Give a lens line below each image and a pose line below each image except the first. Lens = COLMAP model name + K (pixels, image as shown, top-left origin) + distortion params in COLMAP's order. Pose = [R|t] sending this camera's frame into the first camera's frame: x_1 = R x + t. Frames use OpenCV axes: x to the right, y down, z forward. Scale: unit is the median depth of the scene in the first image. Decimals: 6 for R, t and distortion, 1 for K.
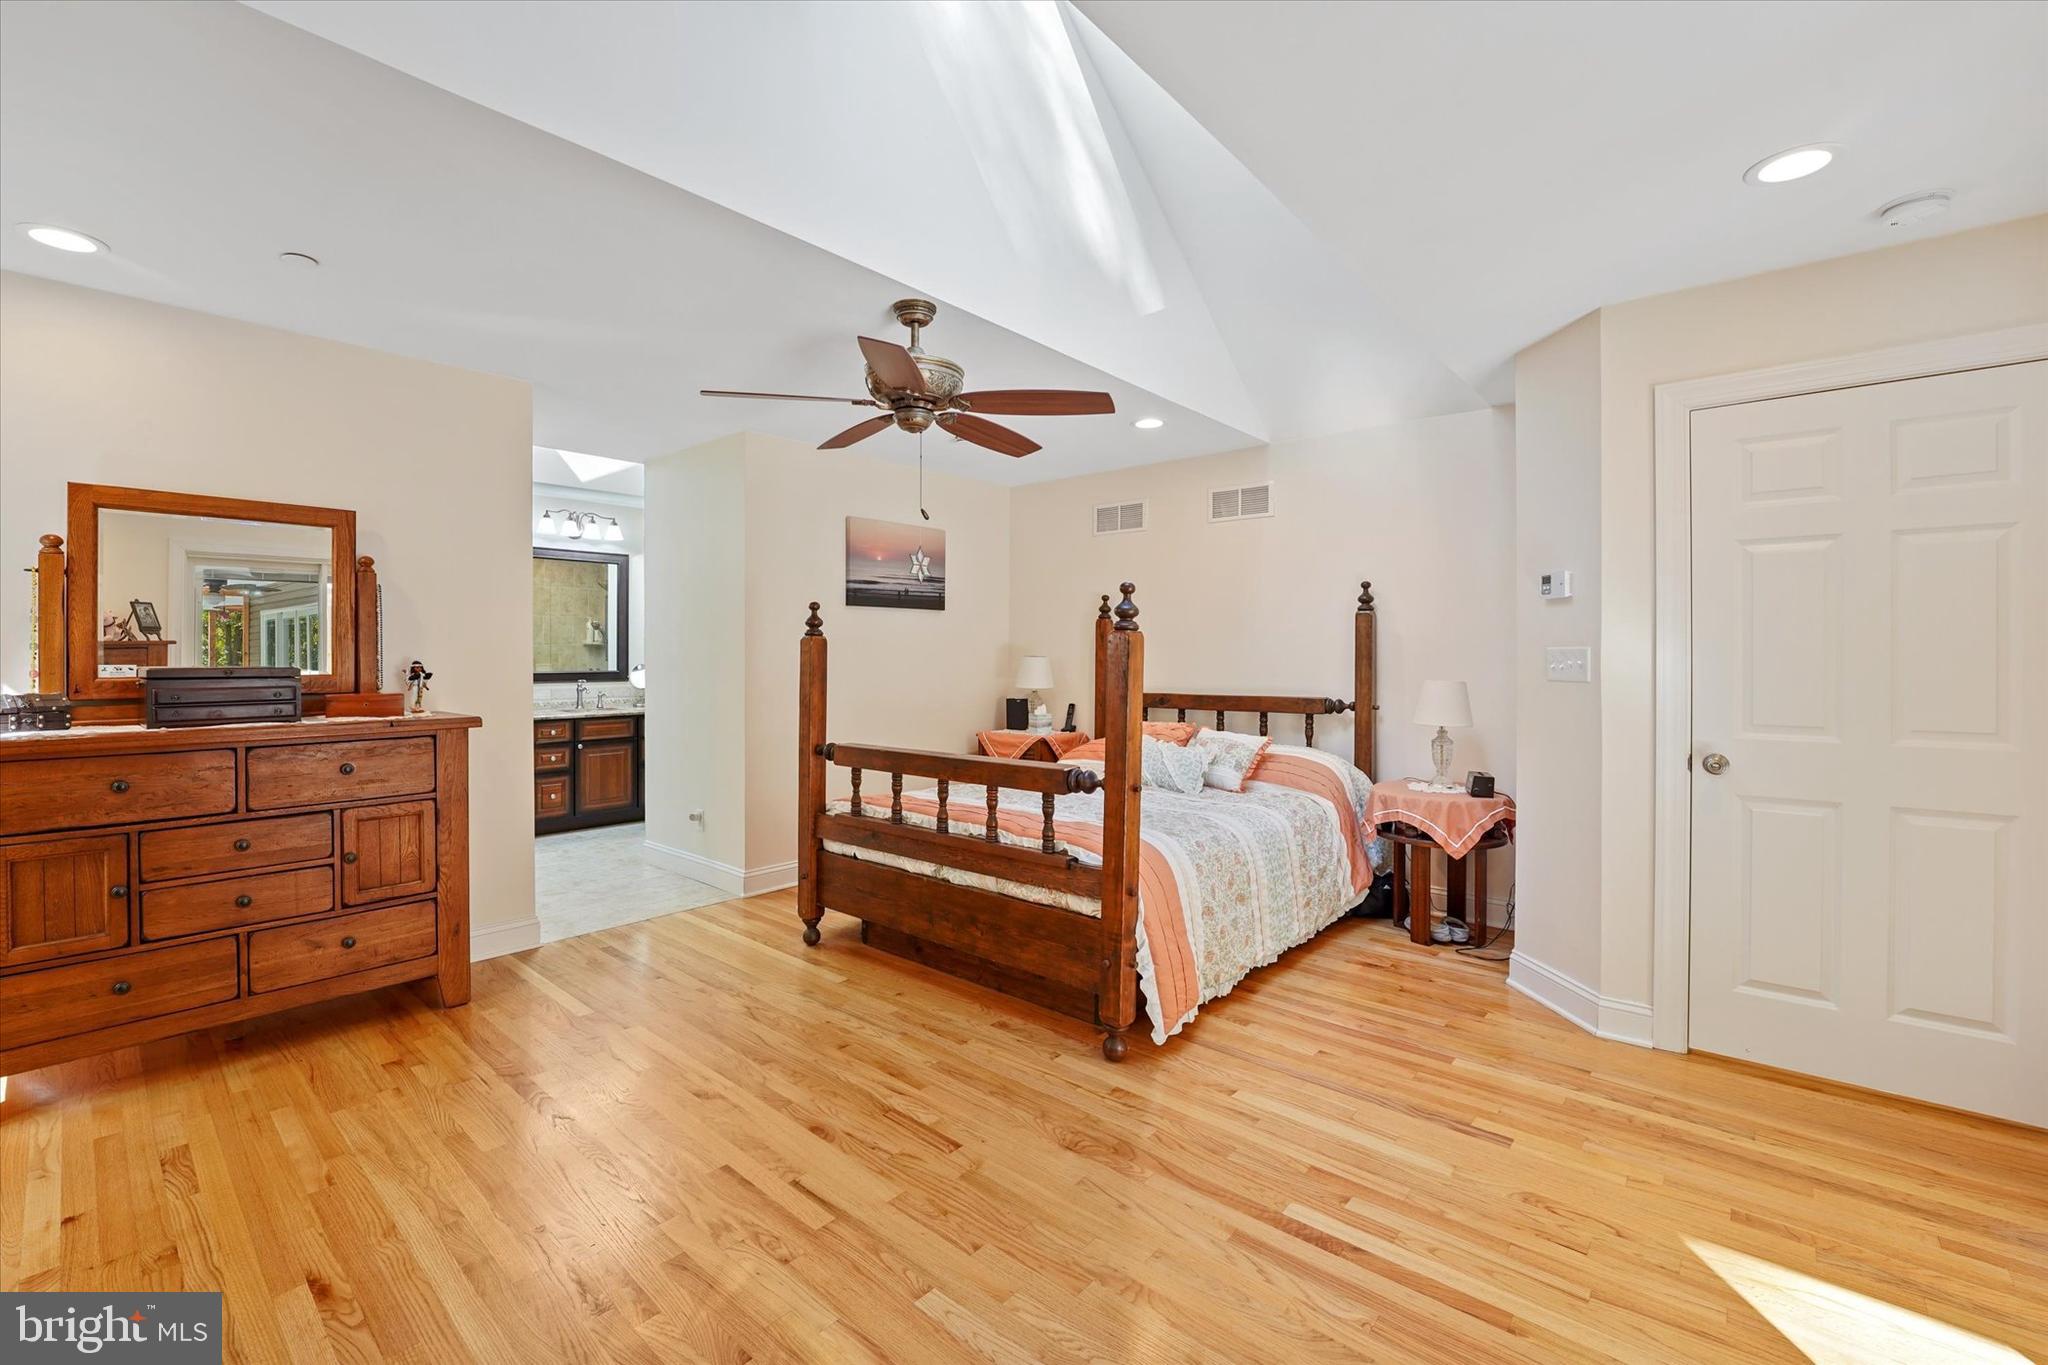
lens RADIAL K [[852.8, 0, 1025.5], [0, 852.8, 666.3], [0, 0, 1]] dist [-0.014934, -0.001610]
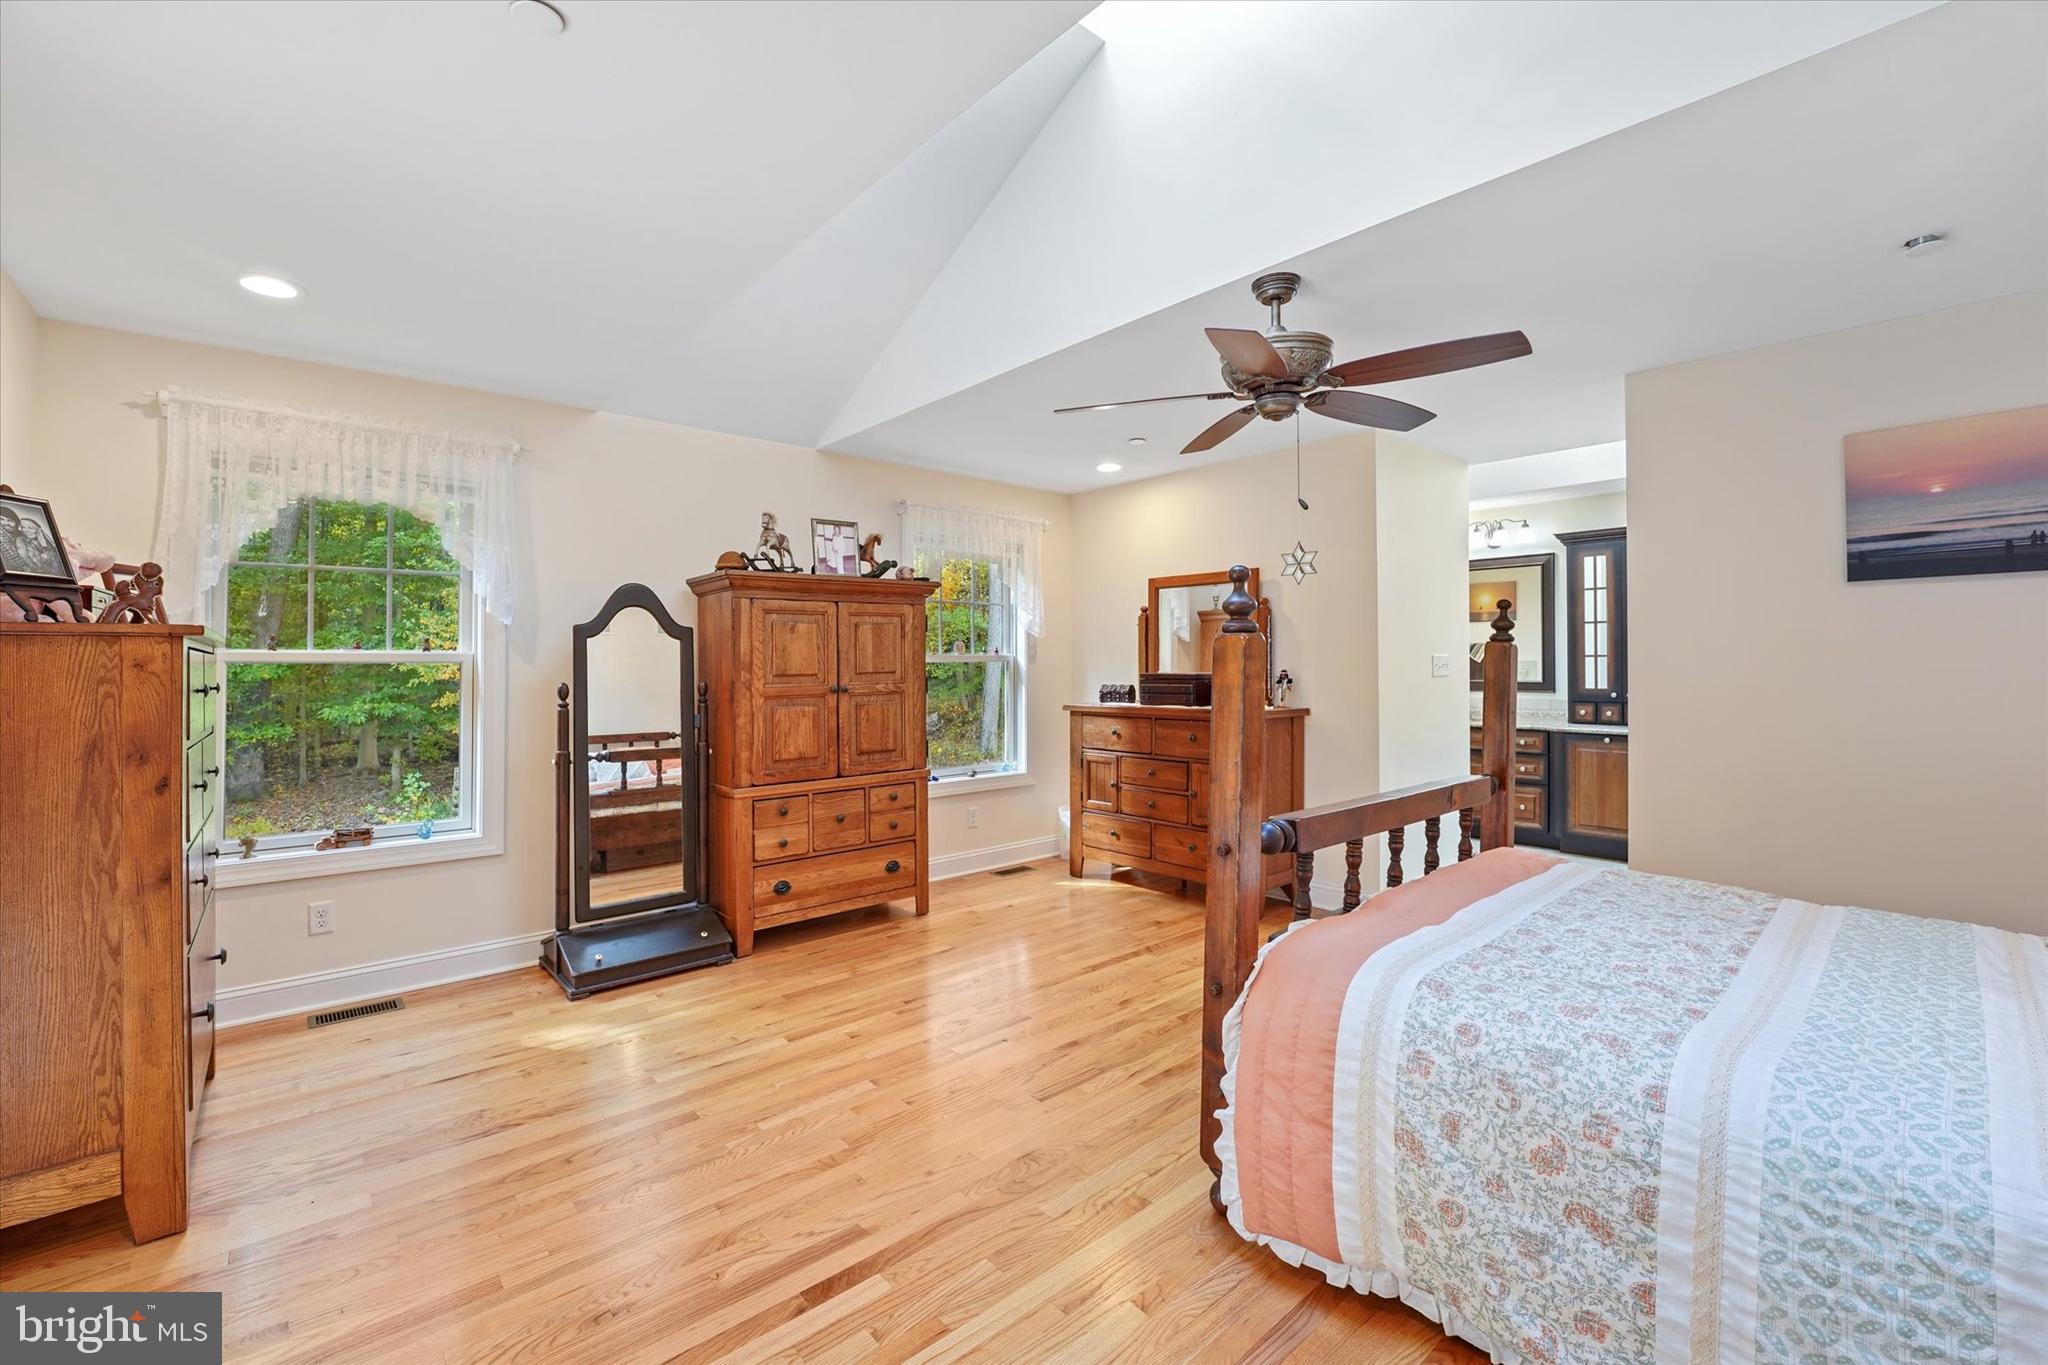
lens RADIAL K [[852.8, 0, 1007.8], [0, 852.8, 655.0], [0, 0, 1]] dist [-0.014934, -0.001610]
pose [[-0.135796, -0.011808, -0.990666, 0.899009], [-0.006921, 0.999916, -0.010970, -0.015322], [0.990713, 0.005367, -0.135867, 0.939883]]
